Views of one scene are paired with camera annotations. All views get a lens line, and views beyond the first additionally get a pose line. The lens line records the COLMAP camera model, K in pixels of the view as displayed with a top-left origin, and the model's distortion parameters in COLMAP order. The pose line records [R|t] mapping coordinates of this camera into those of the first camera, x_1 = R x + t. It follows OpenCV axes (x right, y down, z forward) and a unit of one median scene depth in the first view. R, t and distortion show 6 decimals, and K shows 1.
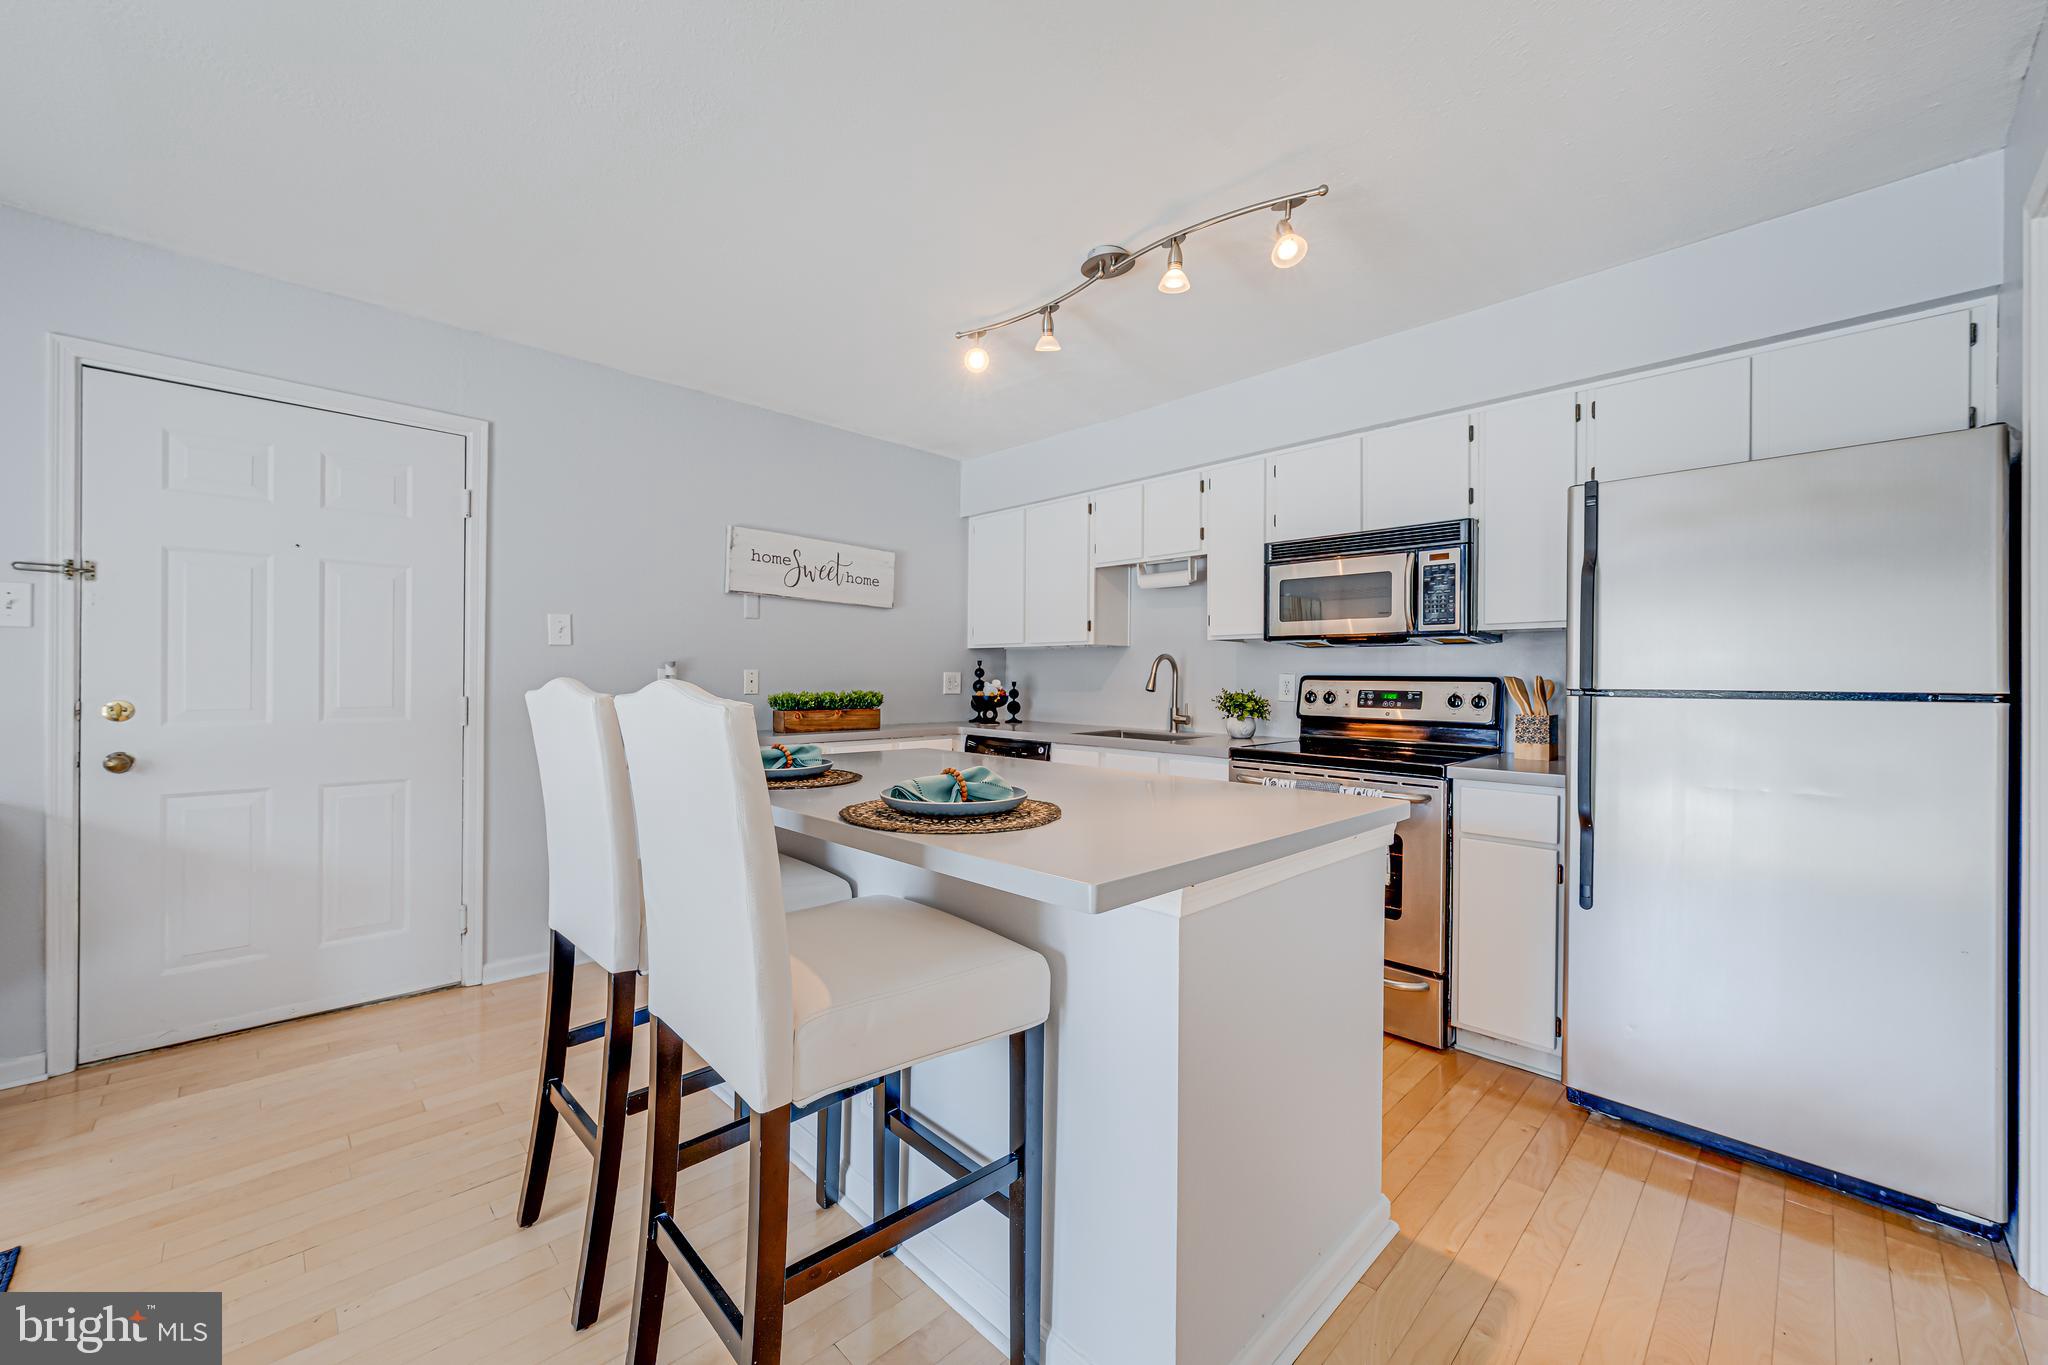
lens RADIAL K [[792.4, 0, 1027.7], [0, 792.4, 684.3], [0, 0, 1]] dist [-0.002718, 0.000144]
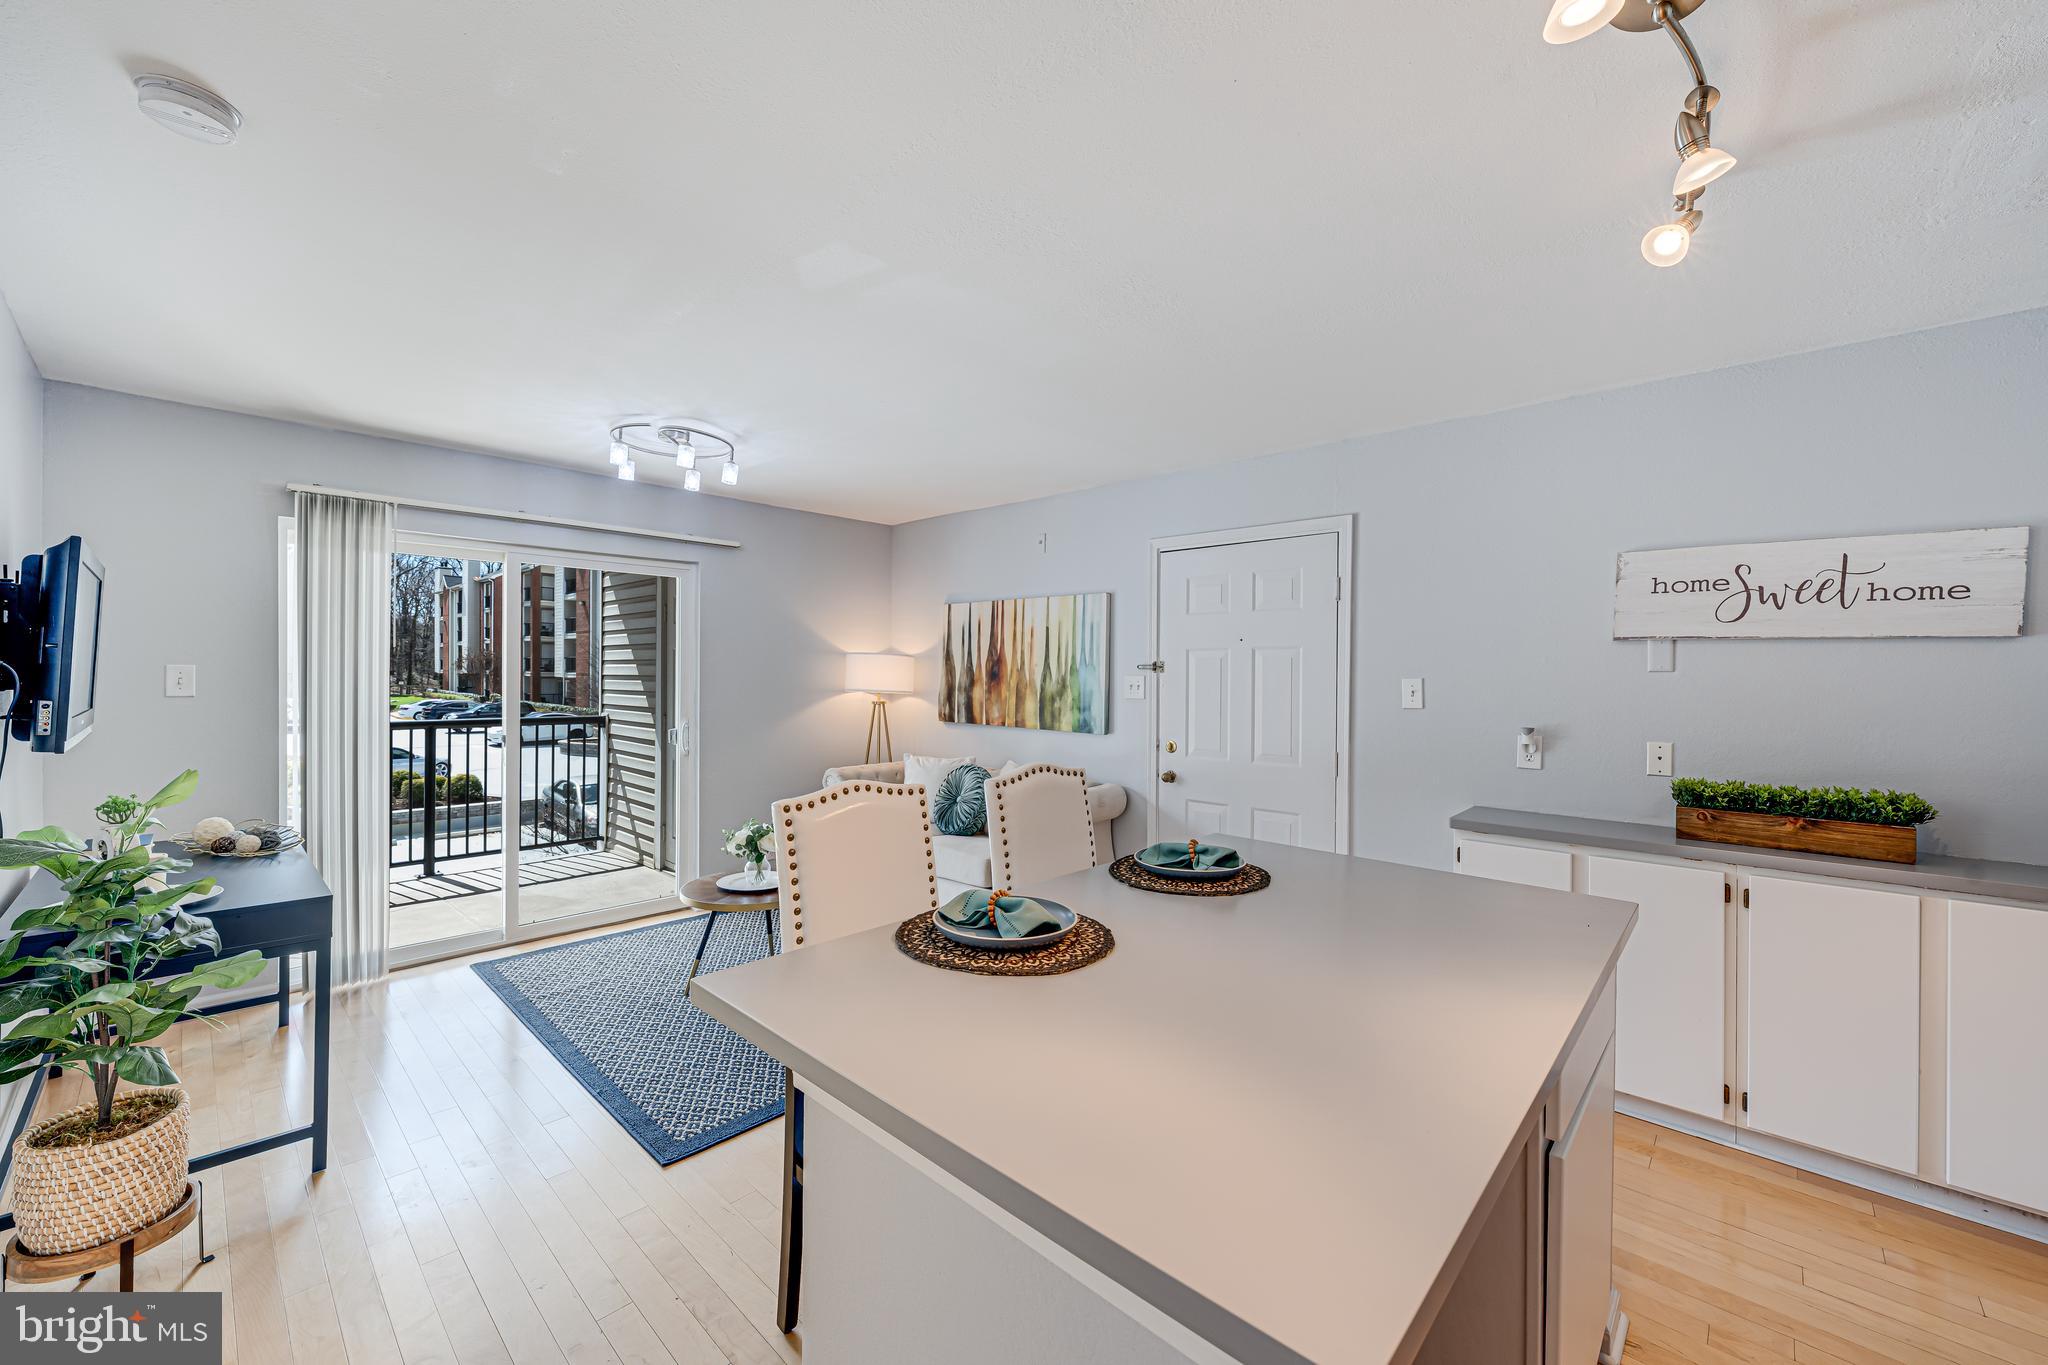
lens RADIAL K [[801.7, 0, 1024.8], [0, 801.7, 677.5], [0, 0, 1]] dist [0.000166, -0.000081]
pose [[0.031815, -0.007467, -0.999466, 0.429544], [-0.017580, 0.999813, -0.008029, -0.071292], [0.999339, 0.017826, 0.031678, 0.453792]]
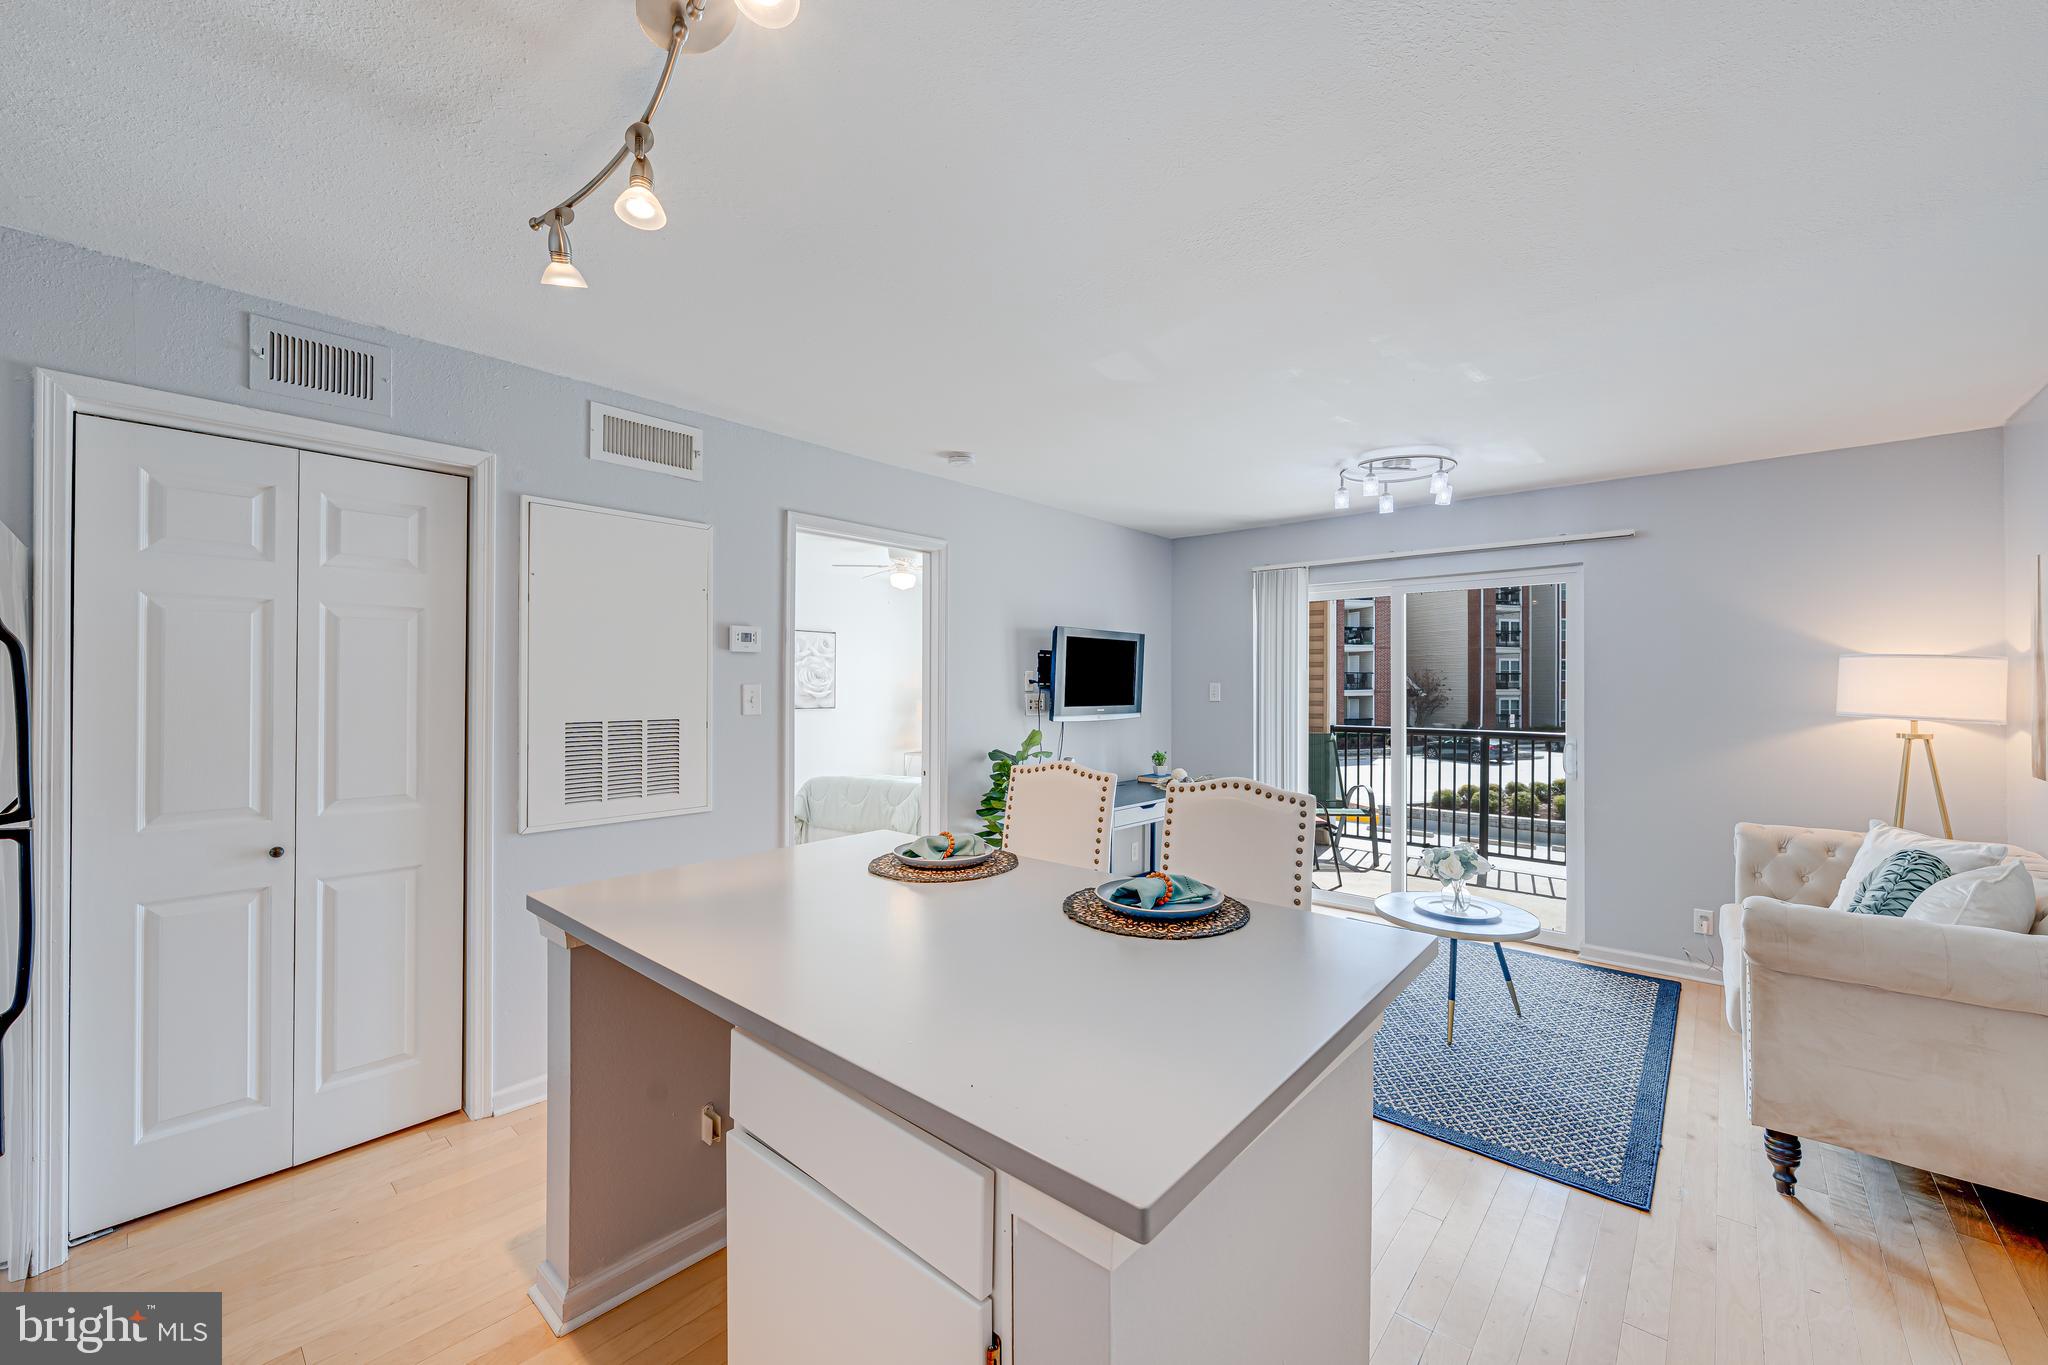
lens RADIAL K [[801.7, 0, 1018.5], [0, 801.7, 678.8], [0, 0, 1]] dist [0.000166, -0.000081]
pose [[-0.997796, -0.013786, -0.064912, -0.057903], [-0.013807, 0.999905, -0.000116, -0.081960], [0.064907, 0.000781, -0.997891, 1.131114]]
